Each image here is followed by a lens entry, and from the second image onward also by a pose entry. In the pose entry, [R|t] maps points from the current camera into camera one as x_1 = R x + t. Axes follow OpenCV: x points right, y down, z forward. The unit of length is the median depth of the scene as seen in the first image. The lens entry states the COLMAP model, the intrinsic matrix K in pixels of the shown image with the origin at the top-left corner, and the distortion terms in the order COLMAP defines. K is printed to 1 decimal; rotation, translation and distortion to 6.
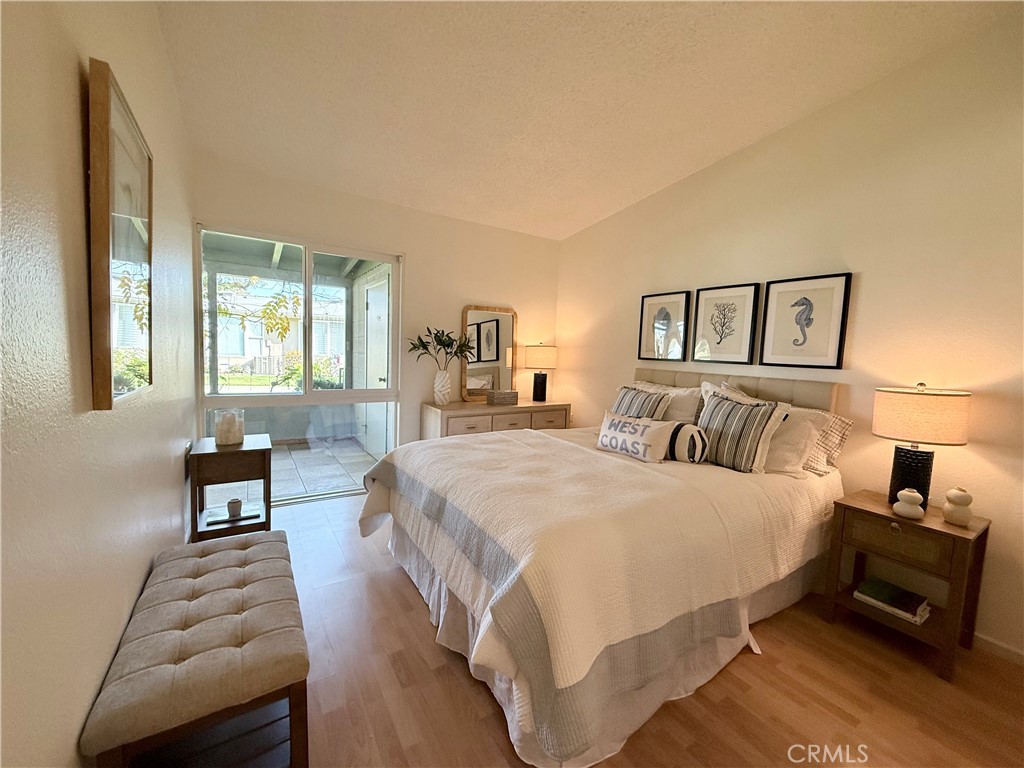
lens RADIAL K [[406.6, 0, 513.1], [0, 406.6, 383.3], [0, 0, 1]] dist [0.000642, -0.000236]
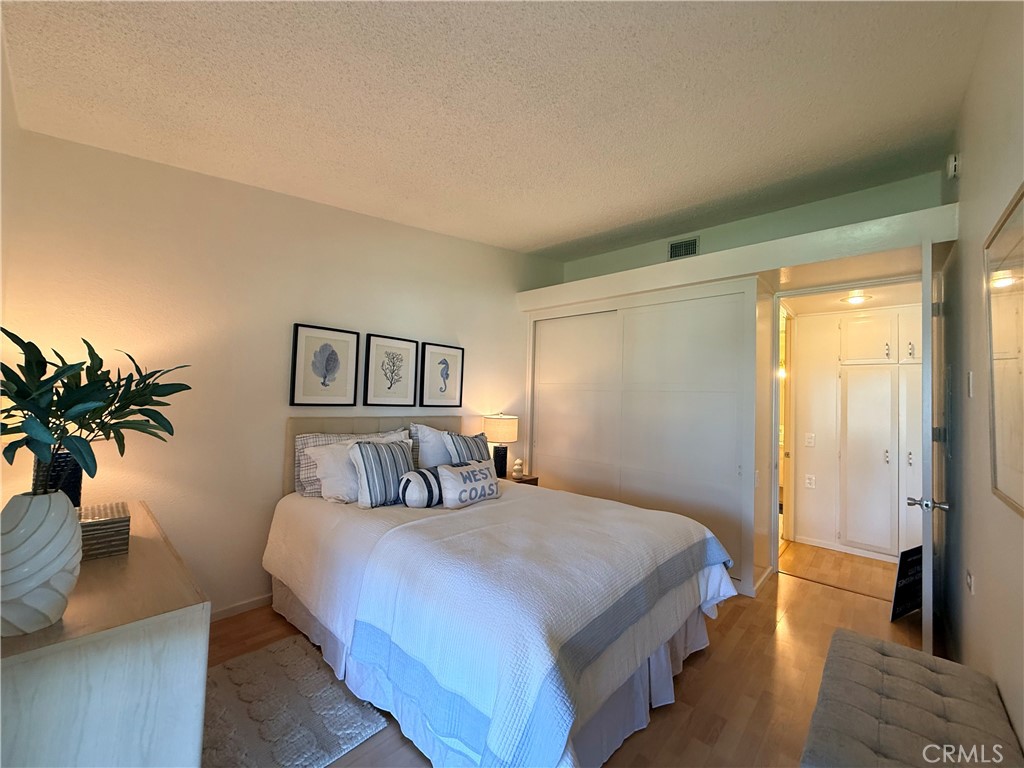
lens RADIAL K [[406.6, 0, 513.1], [0, 406.6, 383.3], [0, 0, 1]] dist [0.000642, -0.000236]
pose [[-0.252141, -0.013800, 0.967592, -0.651536], [0.032509, 0.999213, 0.022722, -0.129629], [-0.967144, 0.037185, -0.251494, 0.983431]]
